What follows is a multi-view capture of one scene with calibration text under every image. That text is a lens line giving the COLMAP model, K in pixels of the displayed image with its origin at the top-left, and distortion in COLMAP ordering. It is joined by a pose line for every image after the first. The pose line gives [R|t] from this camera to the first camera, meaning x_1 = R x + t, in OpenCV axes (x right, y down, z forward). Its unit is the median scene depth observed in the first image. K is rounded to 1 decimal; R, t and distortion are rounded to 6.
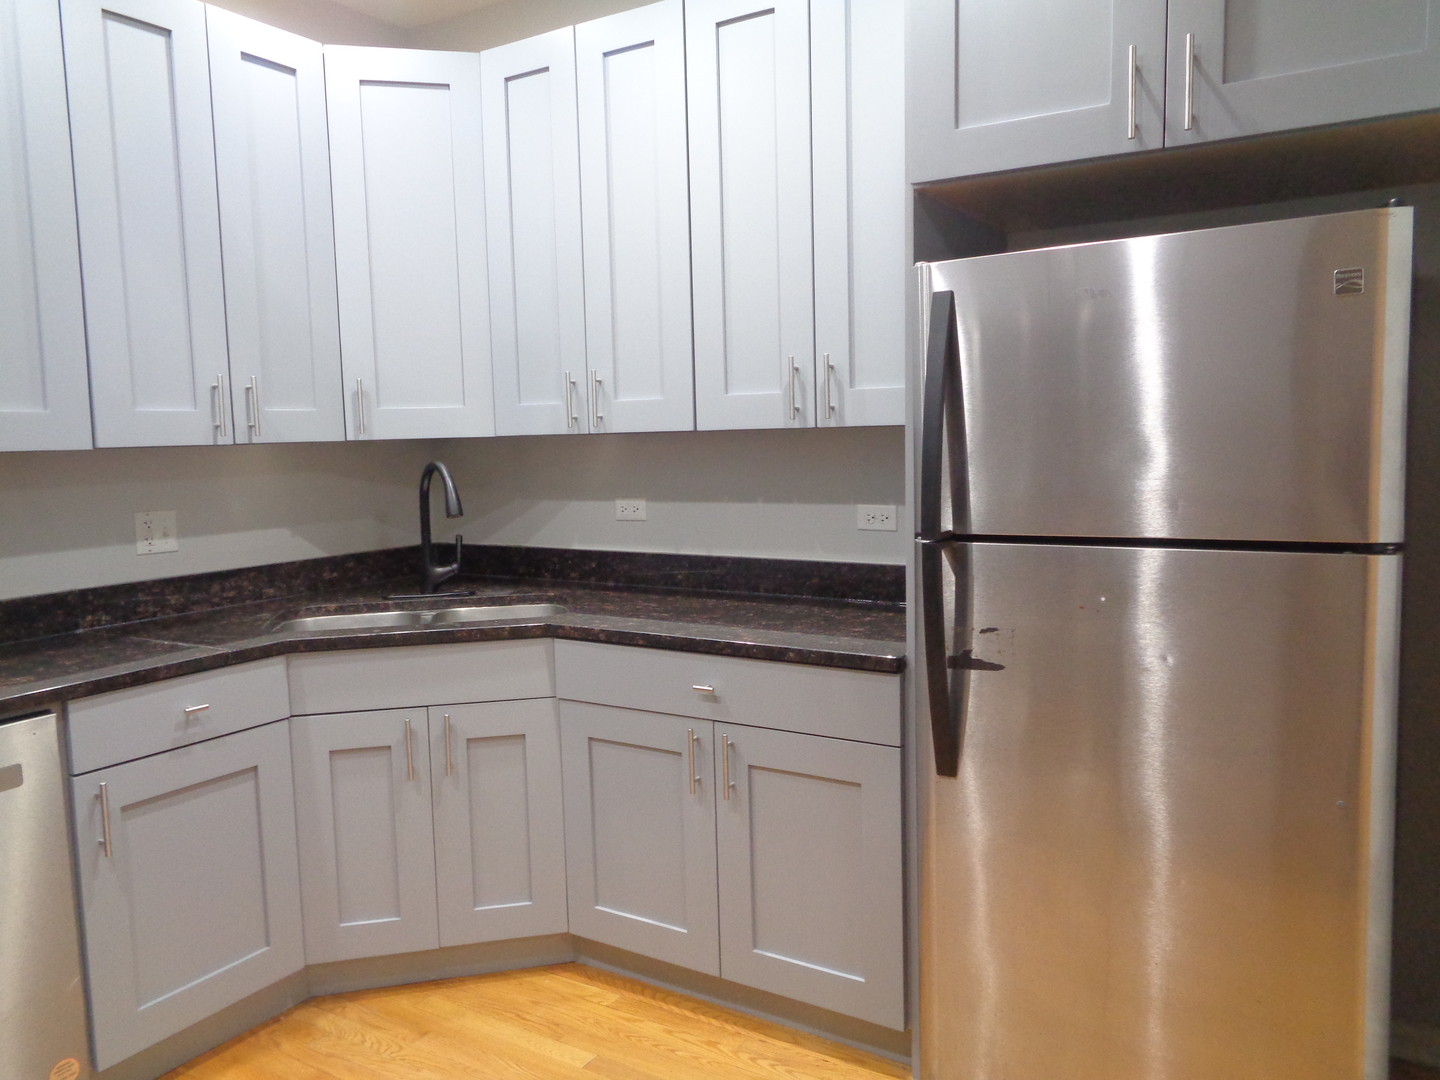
lens RADIAL K [[1076.0, 0, 711.9], [0, 1076.0, 535.1], [0, 0, 1]] dist [-0.002106, 0.011569]
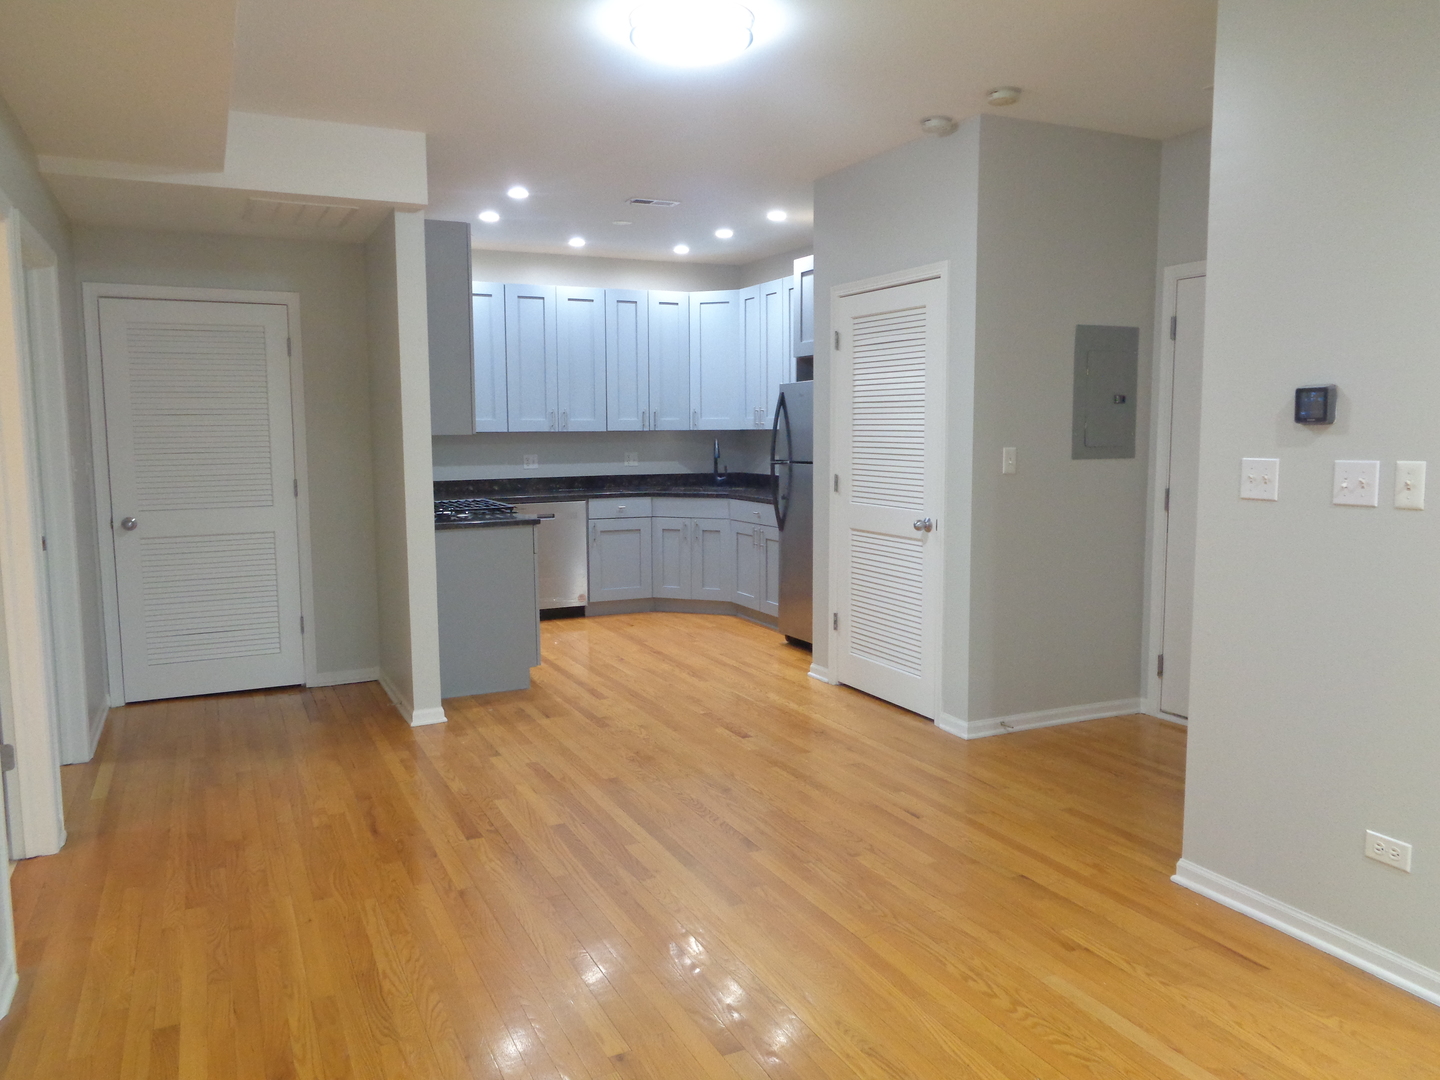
lens RADIAL K [[1076.0, 0, 725.1], [0, 1076.0, 544.6], [0, 0, 1]] dist [-0.002106, 0.011569]
pose [[0.843404, 0.081372, -0.531082, 1.406991], [-0.069804, 0.996682, 0.041855, 0.097069], [0.532726, 0.001771, 0.846286, -1.492610]]
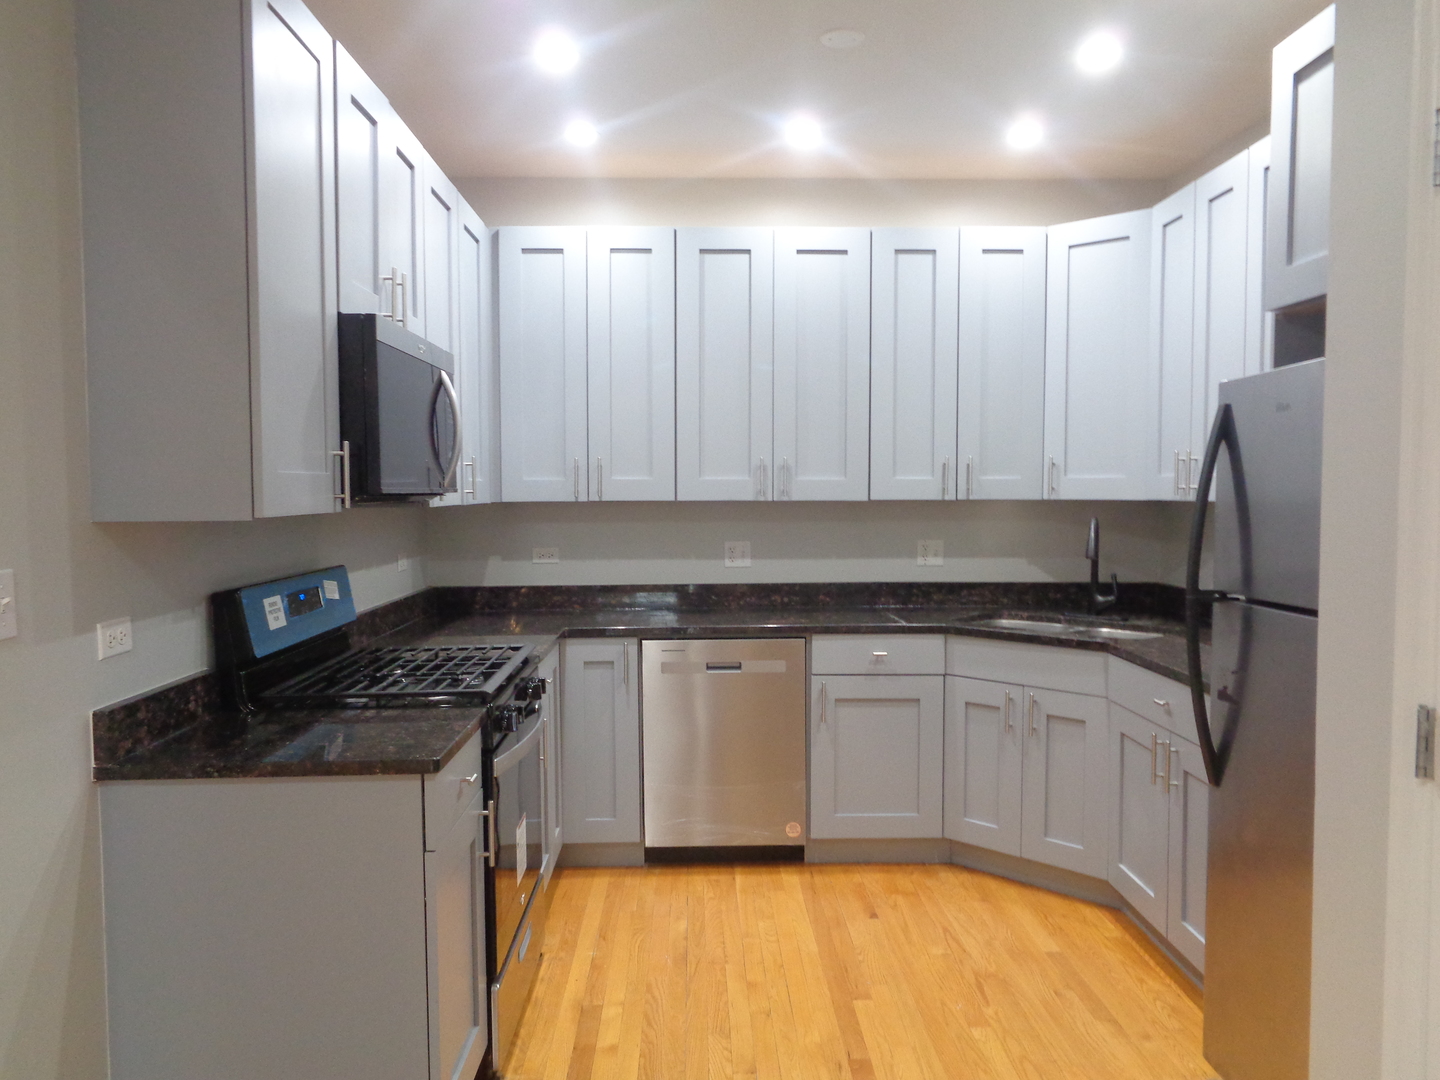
lens RADIAL K [[1076.0, 0, 727.3], [0, 1076.0, 538.9], [0, 0, 1]] dist [-0.002106, 0.011569]
pose [[0.549687, 0.065405, -0.832806, 0.687287], [-0.094673, 0.995385, 0.015685, -0.021060], [0.829988, 0.070222, 0.553343, -0.138571]]
